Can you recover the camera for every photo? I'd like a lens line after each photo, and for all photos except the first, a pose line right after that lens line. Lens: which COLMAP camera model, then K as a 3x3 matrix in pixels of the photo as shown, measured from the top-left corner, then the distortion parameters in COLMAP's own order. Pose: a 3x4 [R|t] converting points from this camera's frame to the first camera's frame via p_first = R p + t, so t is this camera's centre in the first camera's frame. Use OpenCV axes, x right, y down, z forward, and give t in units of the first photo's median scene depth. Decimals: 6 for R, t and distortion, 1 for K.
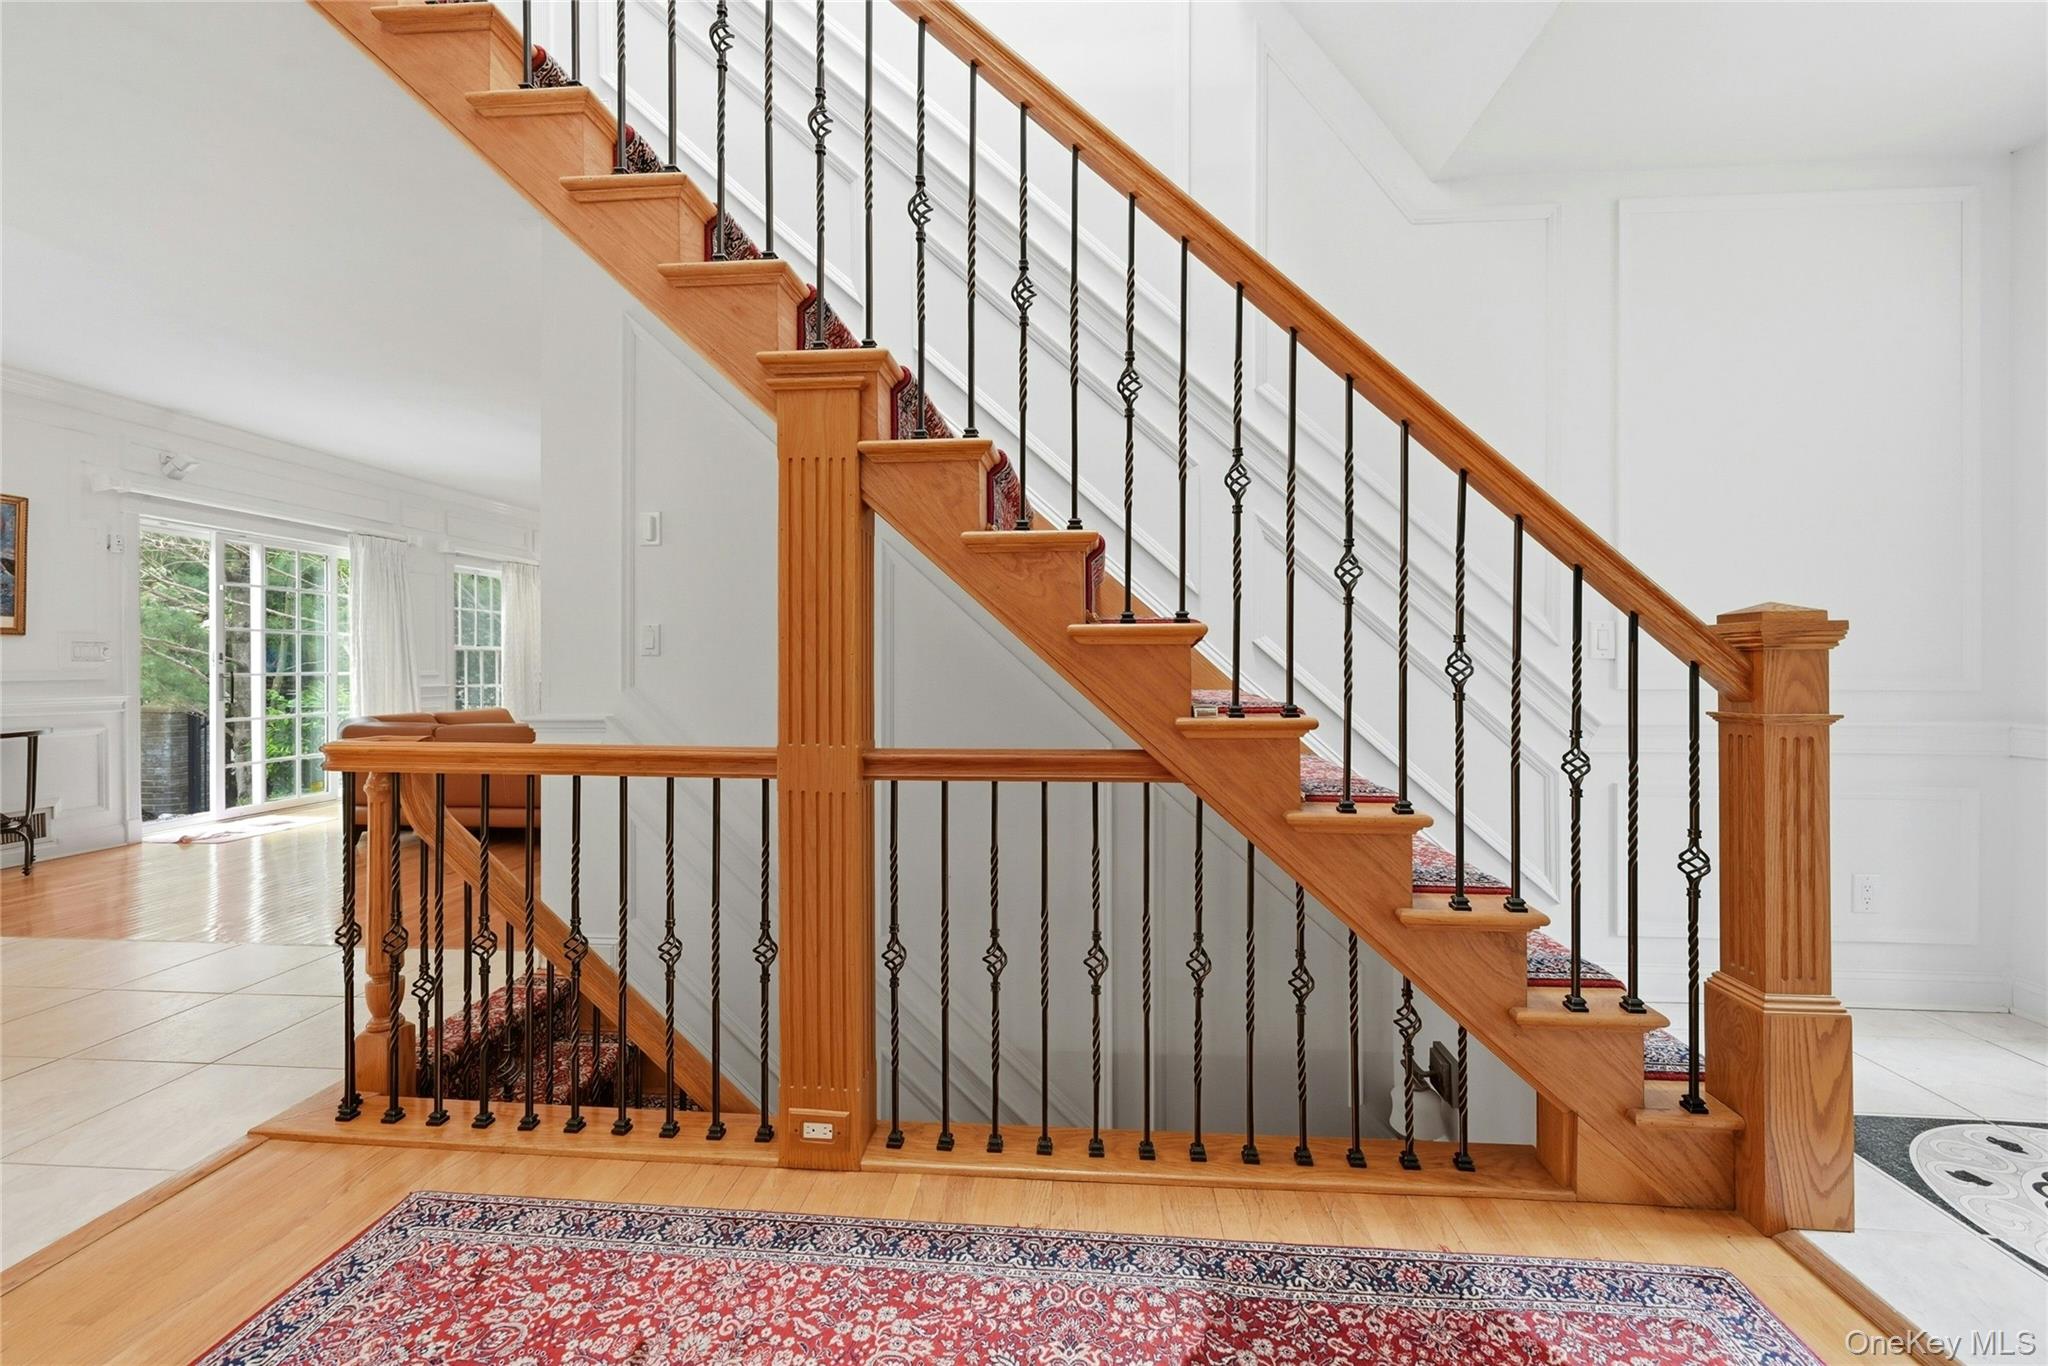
lens RADIAL K [[823.9, 0, 1024.0], [0, 823.9, 683.0], [0, 0, 1]] dist [-0.000839, 0.000342]
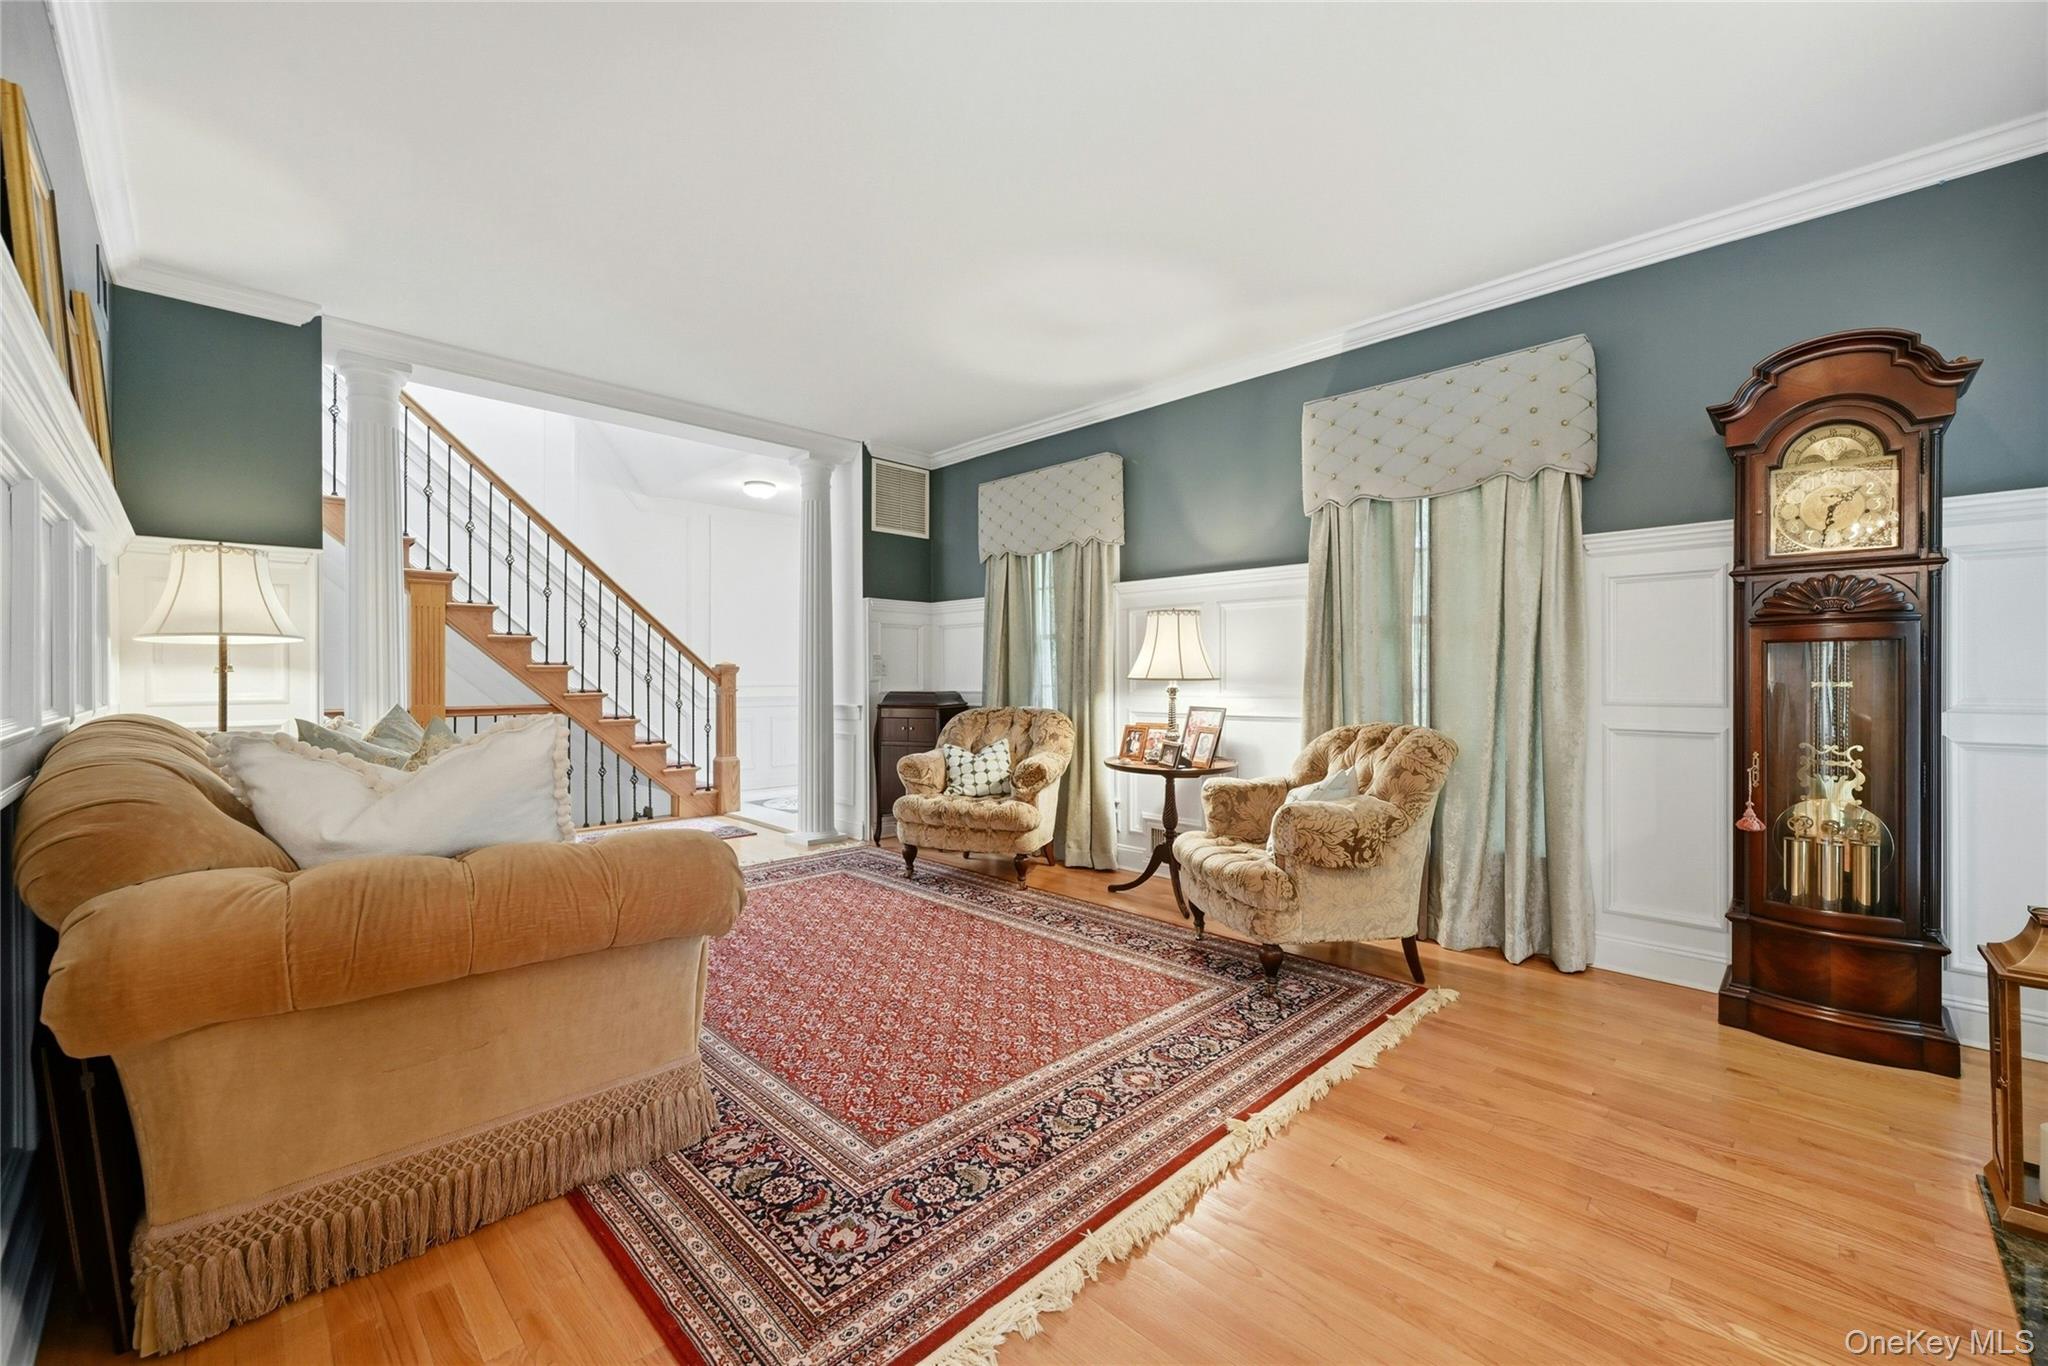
lens RADIAL K [[823.9, 0, 1024.0], [0, 823.9, 683.0], [0, 0, 1]] dist [-0.000839, 0.000342]
pose [[0.658523, -0.006389, 0.752534, -1.088410], [0.016502, 0.999846, -0.005952, 0.049985], [-0.752380, 0.016338, 0.658527, -2.588590]]
